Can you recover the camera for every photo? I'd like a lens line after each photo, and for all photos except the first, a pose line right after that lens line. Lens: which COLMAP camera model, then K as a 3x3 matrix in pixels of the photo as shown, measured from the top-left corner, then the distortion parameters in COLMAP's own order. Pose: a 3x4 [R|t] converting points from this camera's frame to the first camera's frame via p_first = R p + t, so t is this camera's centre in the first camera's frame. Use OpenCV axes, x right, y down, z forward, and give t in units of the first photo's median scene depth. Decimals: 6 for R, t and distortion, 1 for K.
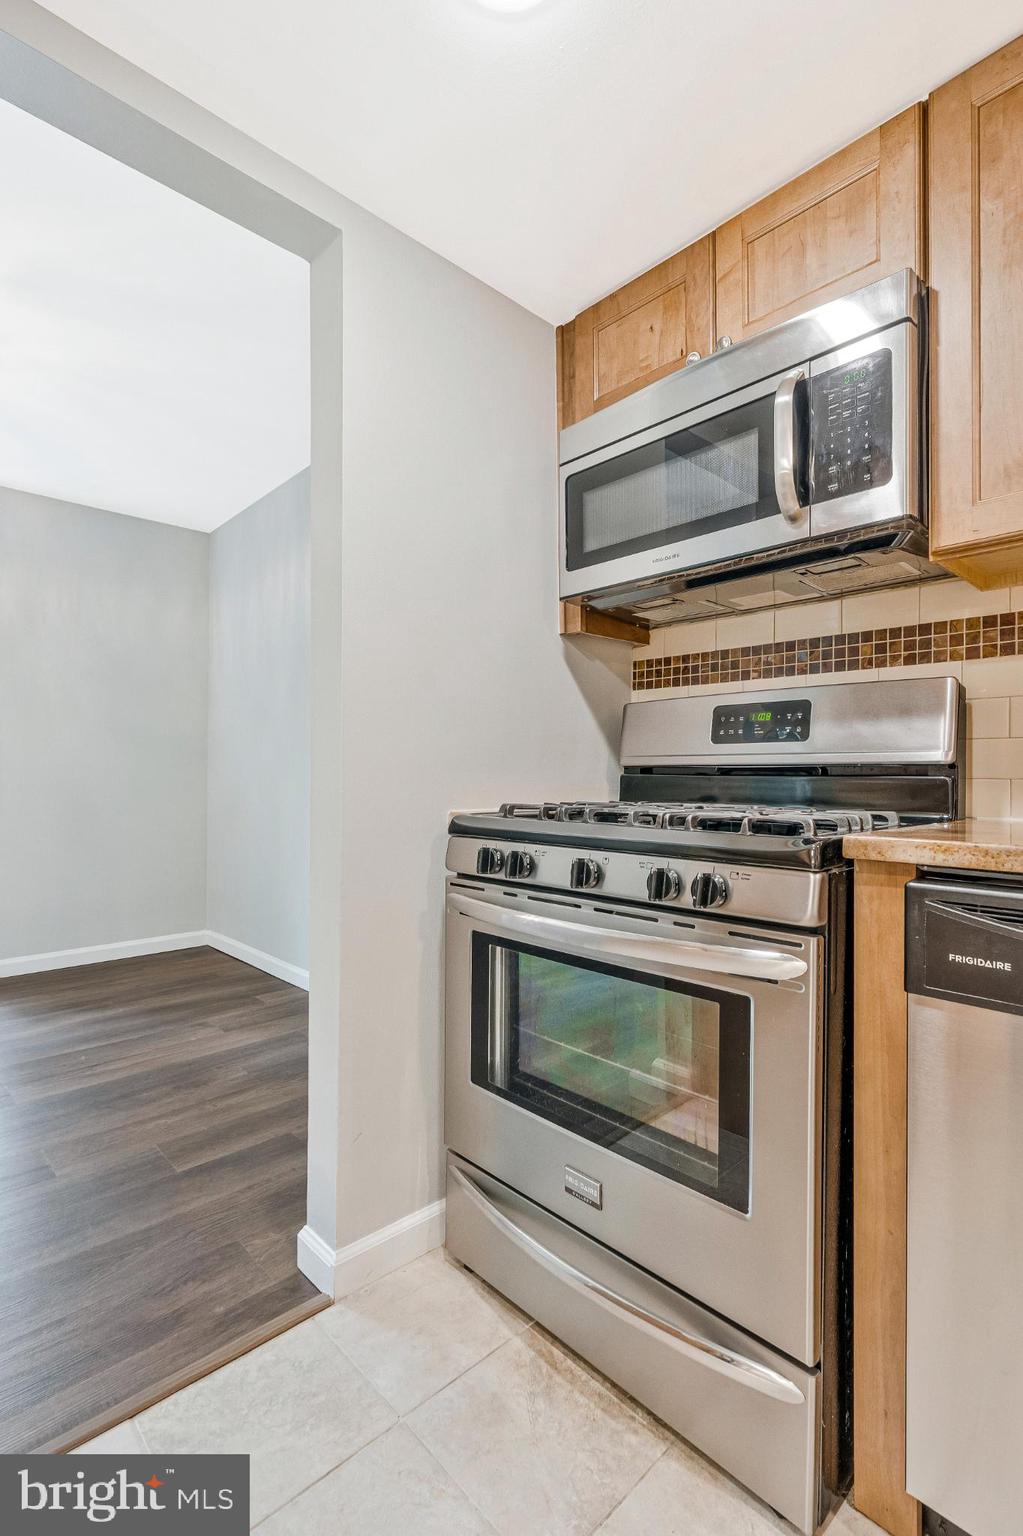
lens RADIAL K [[716.2, 0, 507.0], [0, 716.2, 774.0], [0, 0, 1]] dist [-0.004406, -0.000161]
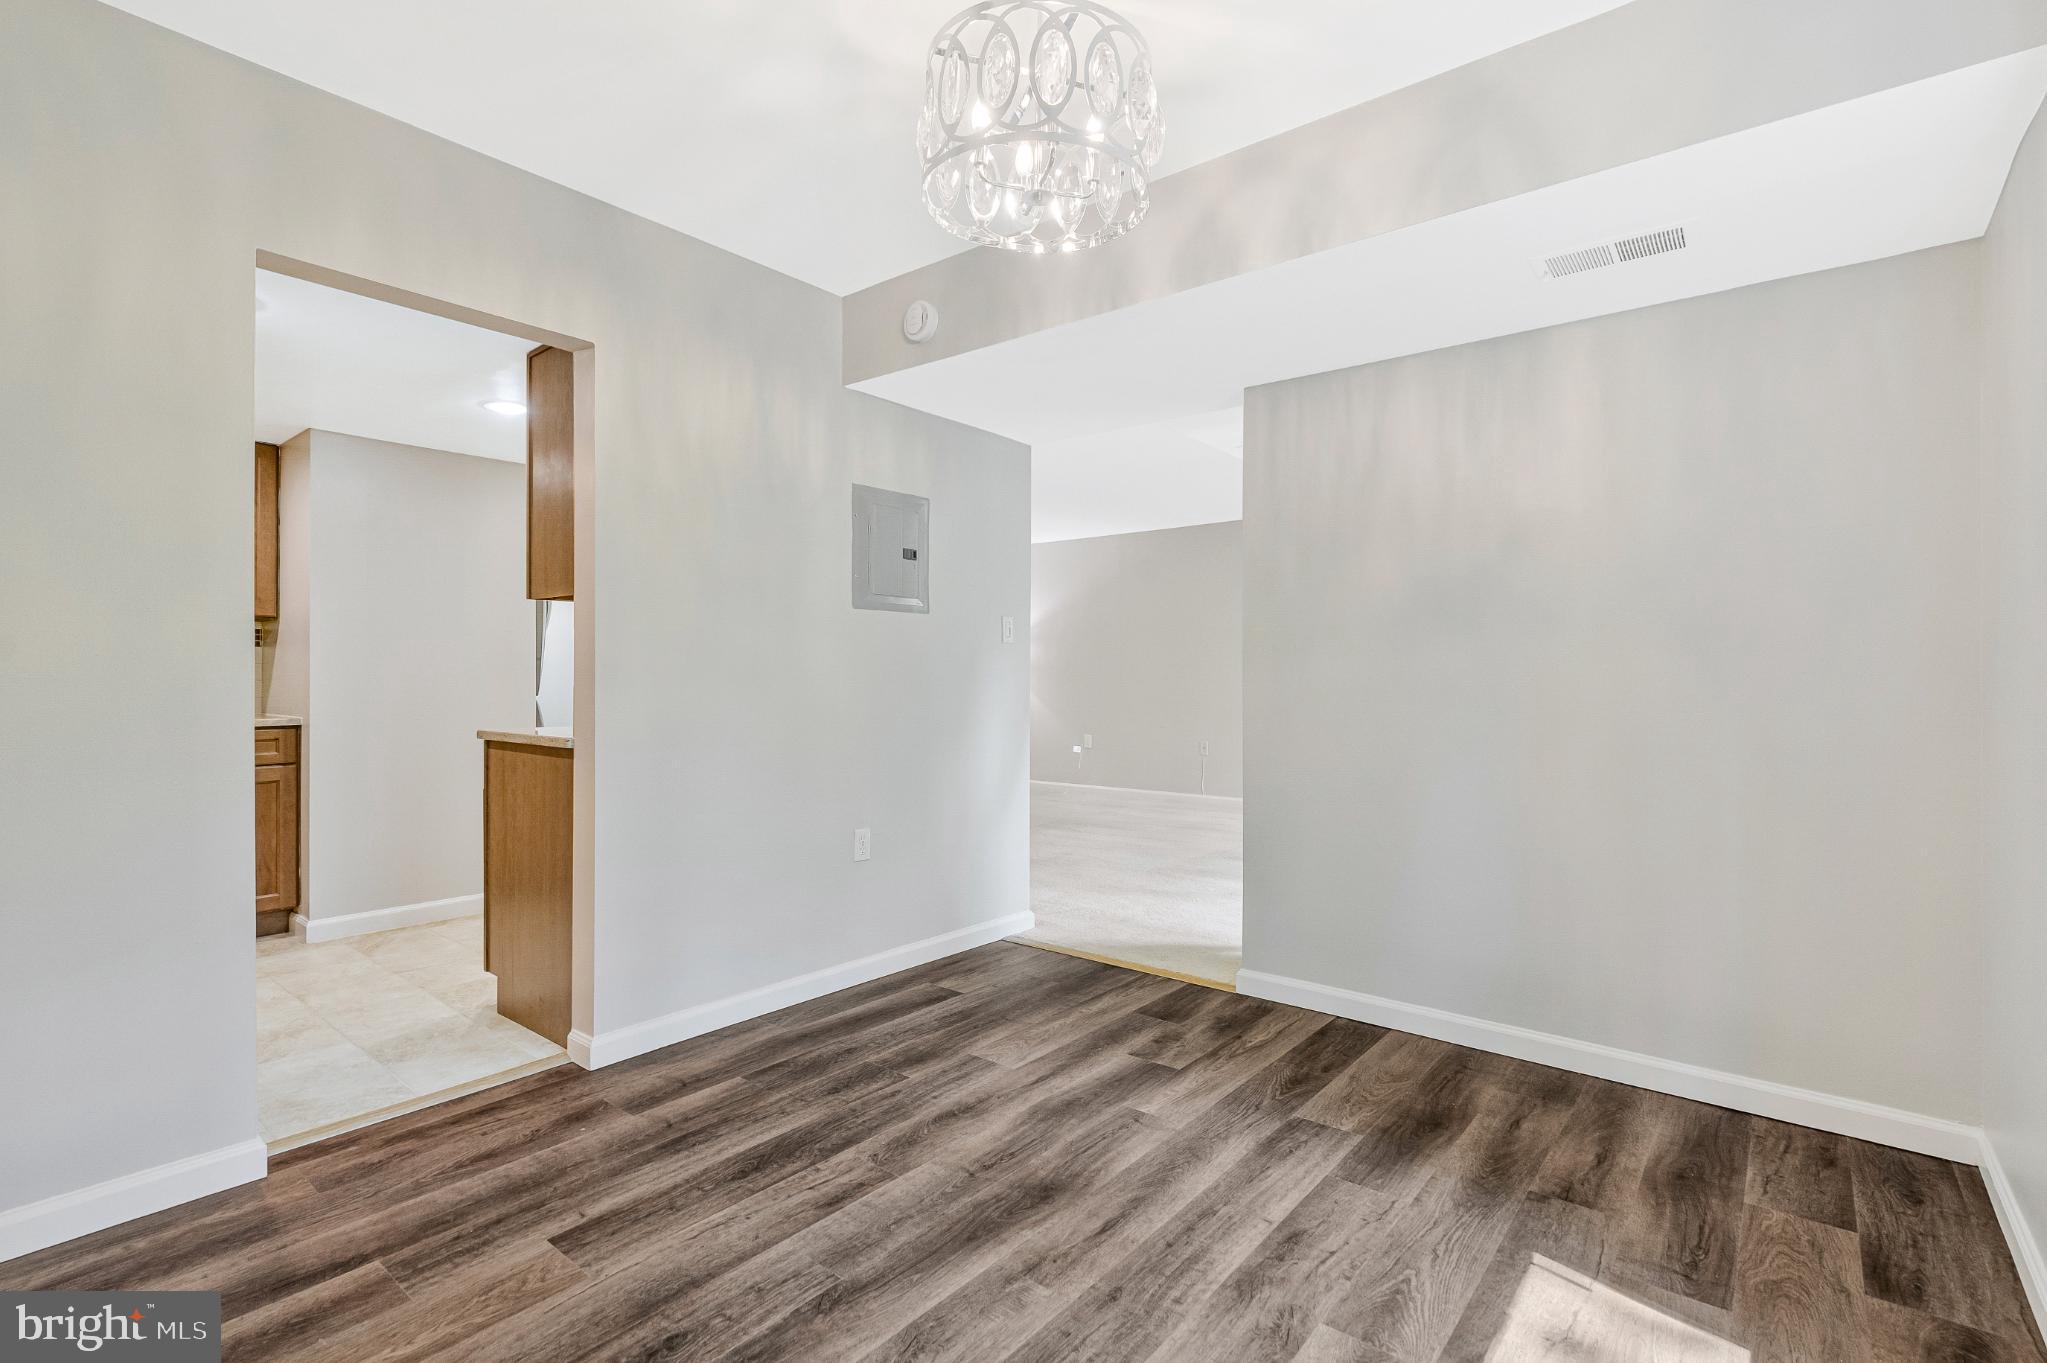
lens RADIAL K [[950.5, 0, 1018.1], [0, 950.5, 685.2], [0, 0, 1]] dist [-0.003162, 0.000863]
pose [[-0.992091, -0.004663, -0.125438, -1.126177], [-0.005297, 0.999975, 0.004728, -0.057914], [0.125412, 0.005355, -0.992090, 2.333175]]
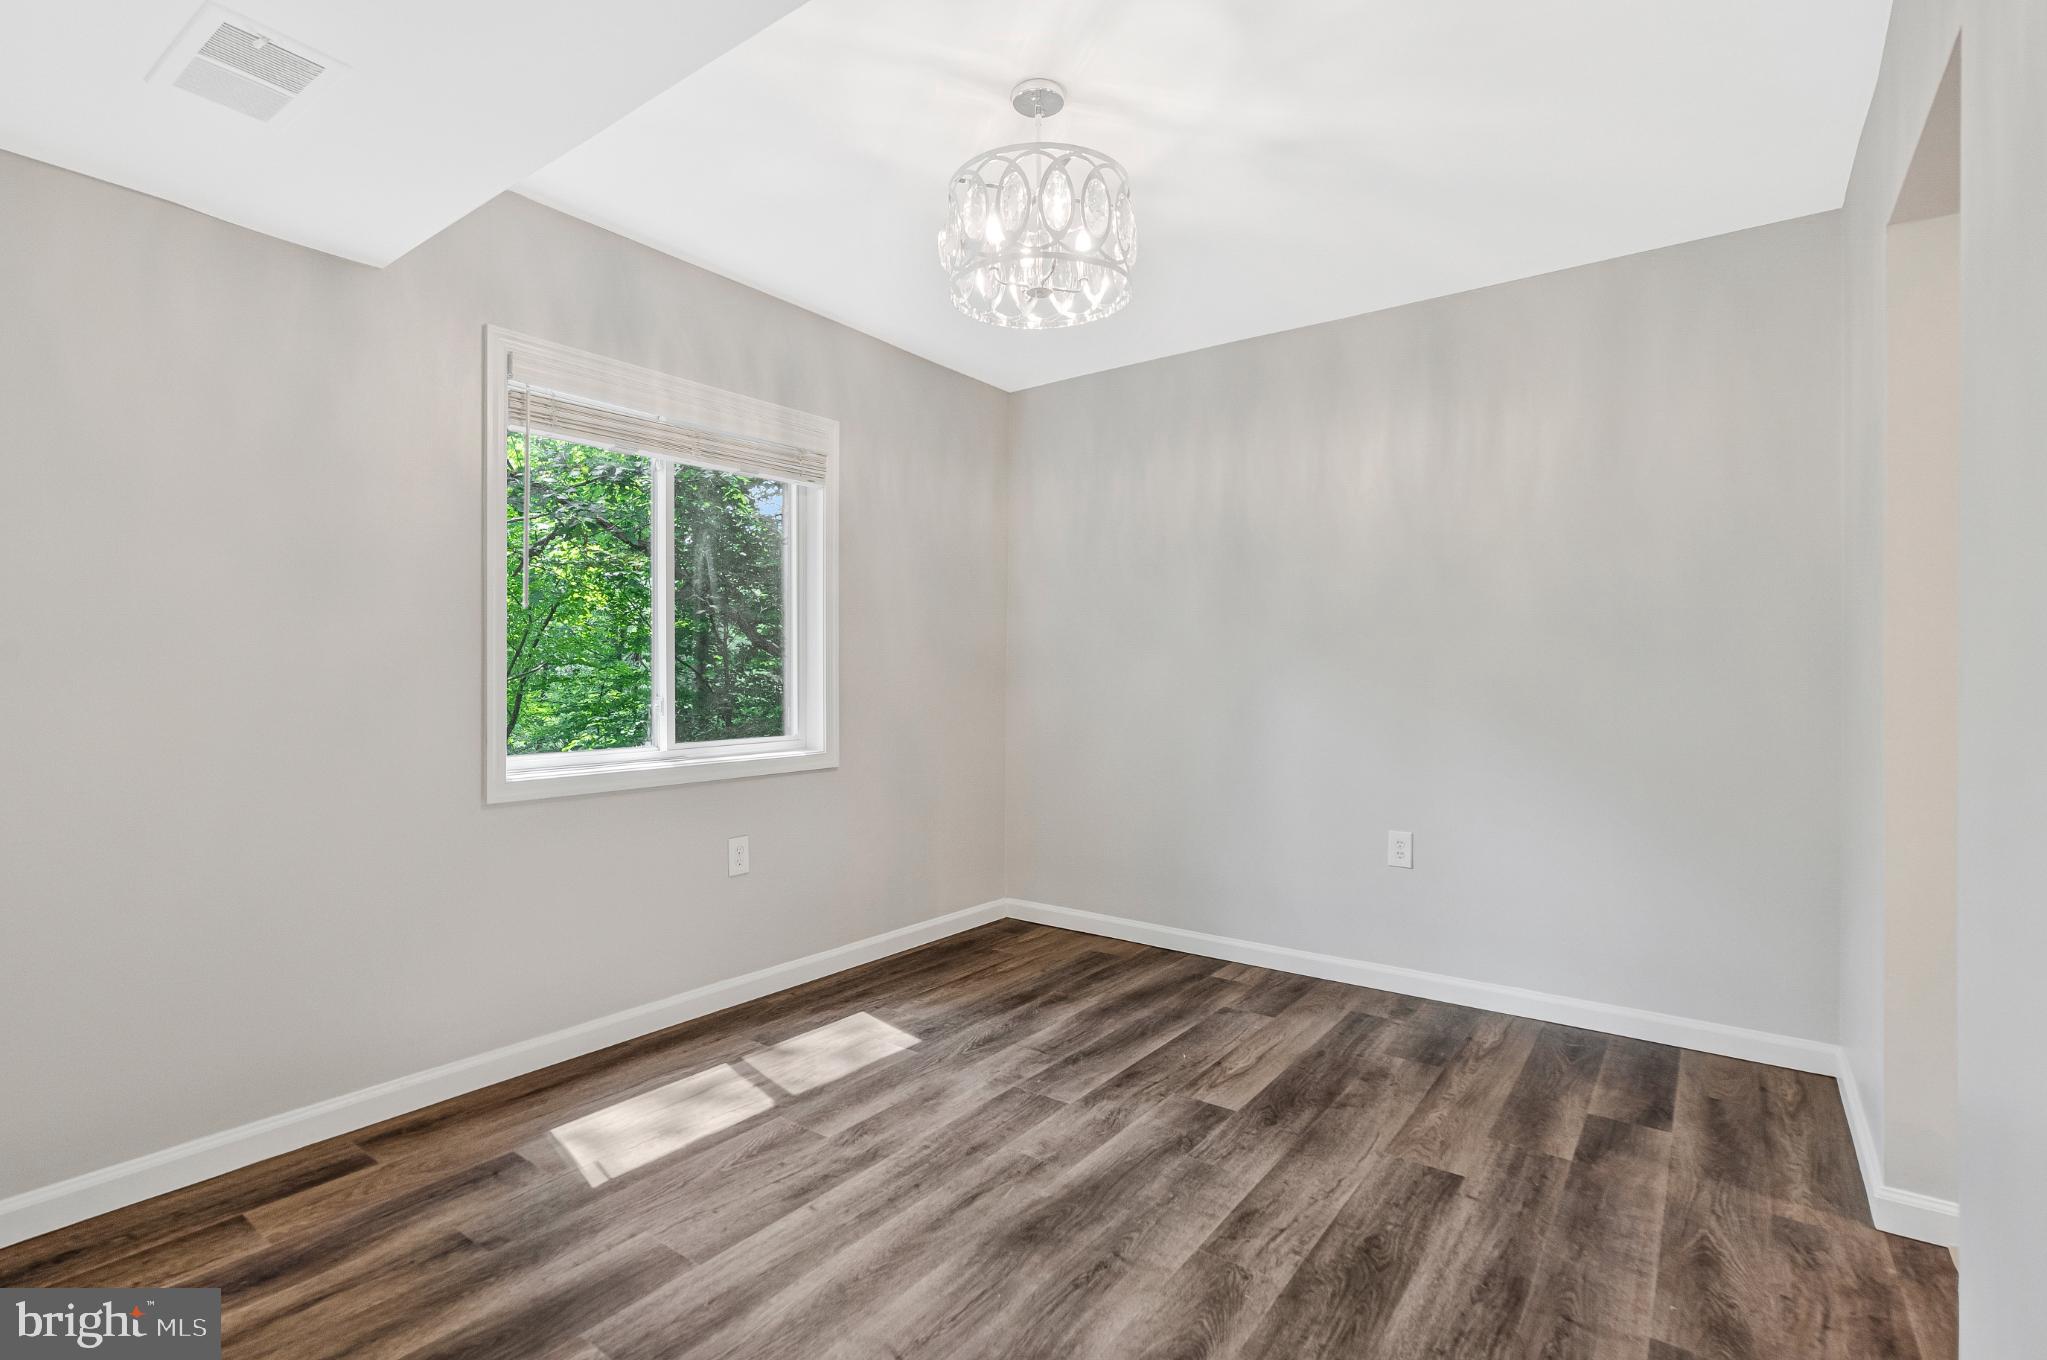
lens RADIAL K [[954.4, 0, 1019.1], [0, 954.4, 676.1], [0, 0, 1]] dist [-0.004406, -0.000161]
pose [[0.984142, 0.000866, 0.177378, -1.548963], [-0.001157, 0.999998, 0.001539, -0.069202], [-0.177376, -0.001720, 0.984142, -0.077455]]
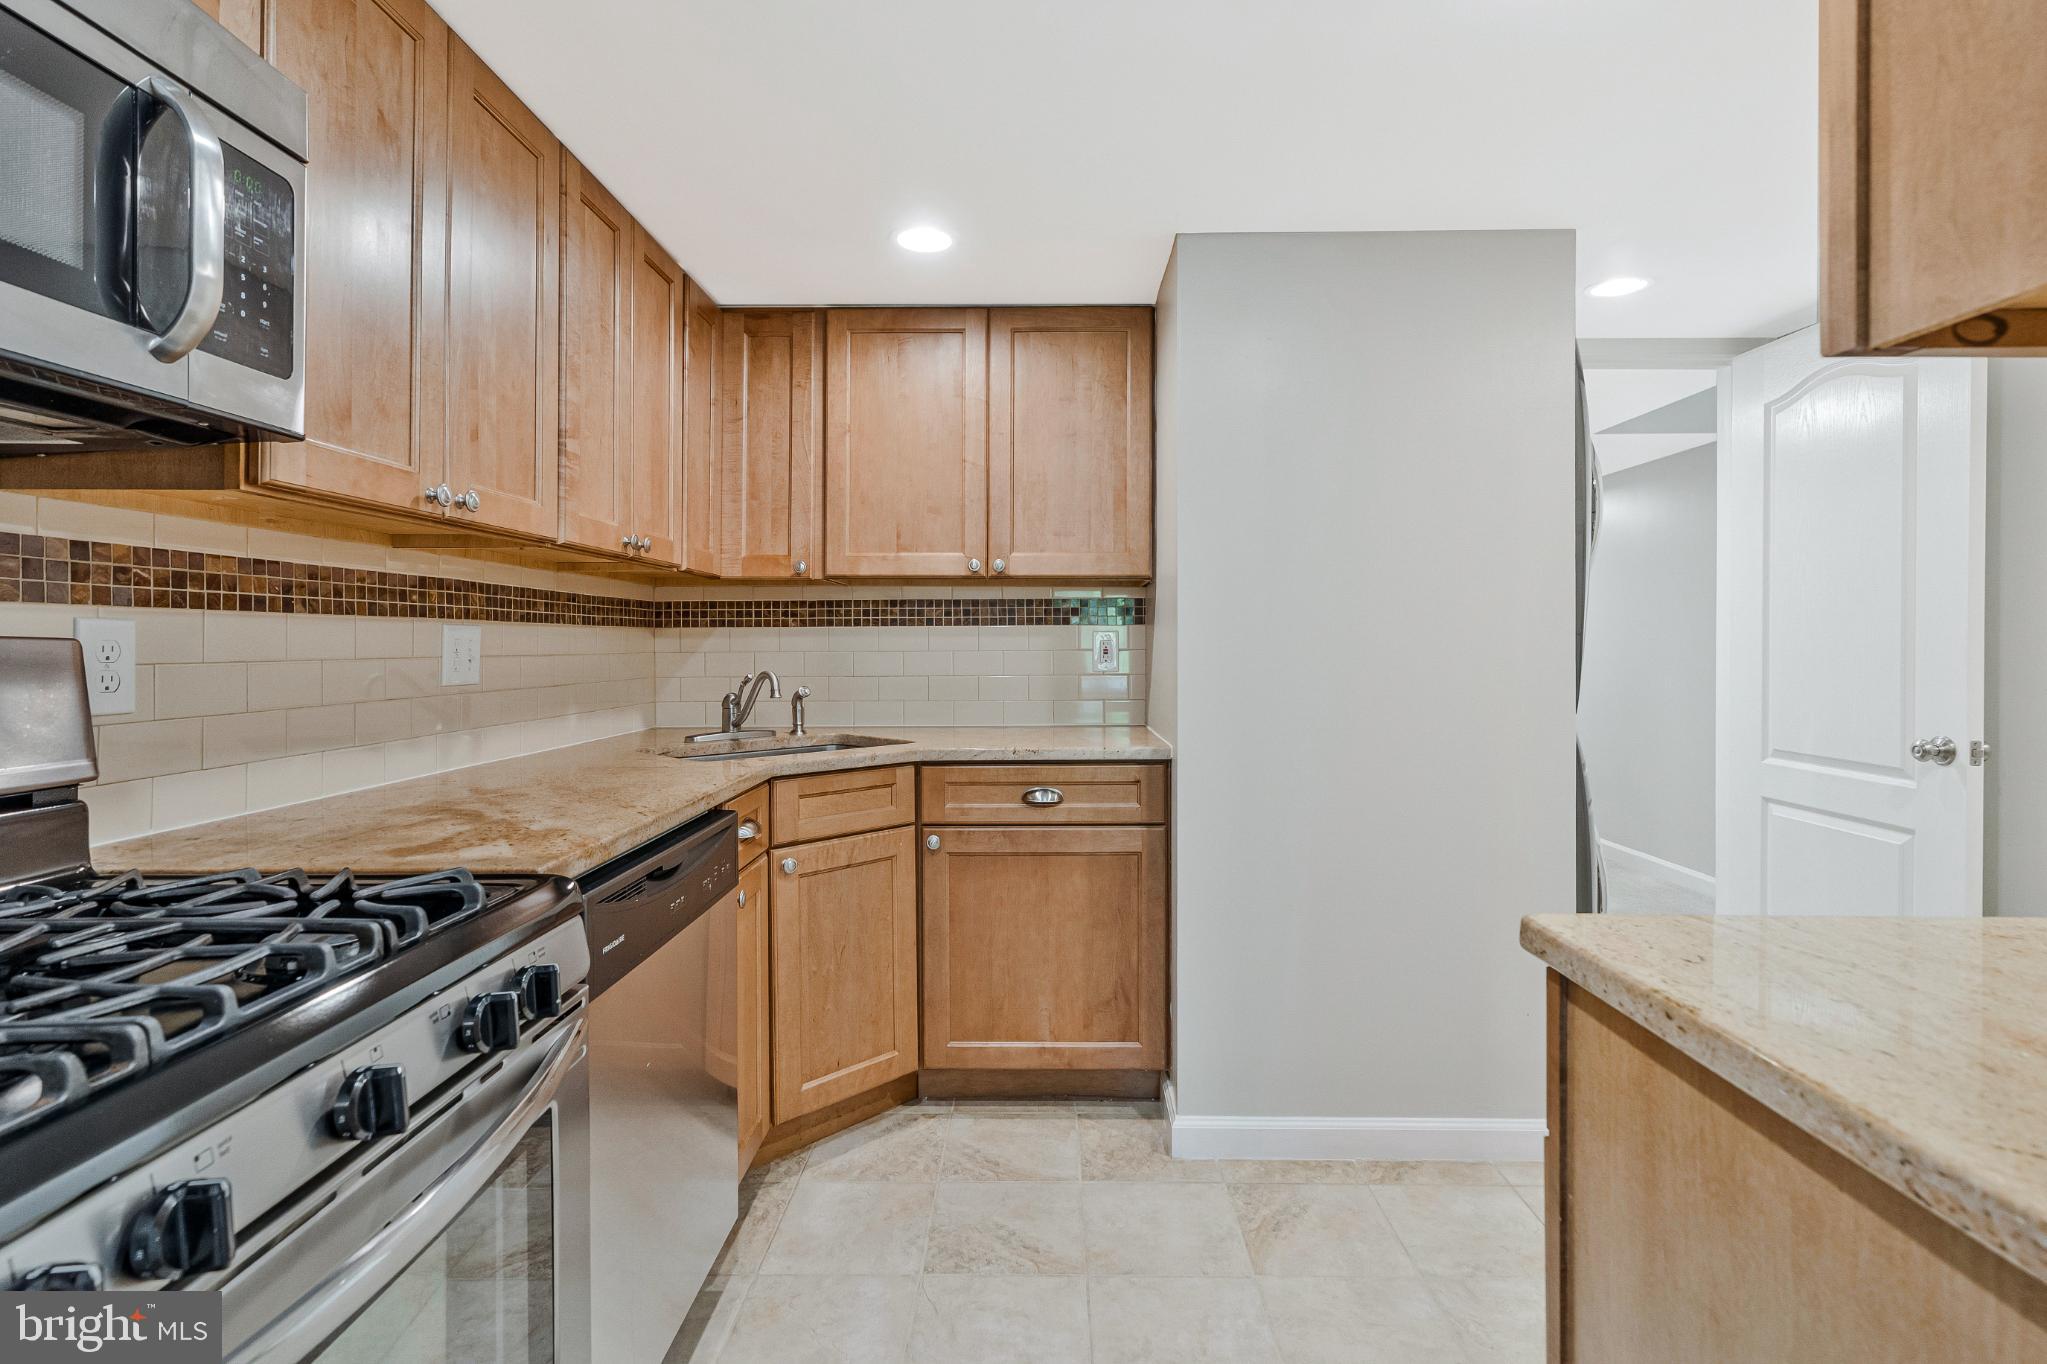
lens RADIAL K [[972.8, 0, 1023.4], [0, 972.8, 643.3], [0, 0, 1]] dist [-0.002779, 0.000220]
pose [[-0.715068, -0.002242, 0.699052, -0.450753], [-0.001004, 0.999997, 0.002181, -0.111493], [-0.699055, 0.000858, -0.715068, 0.852384]]
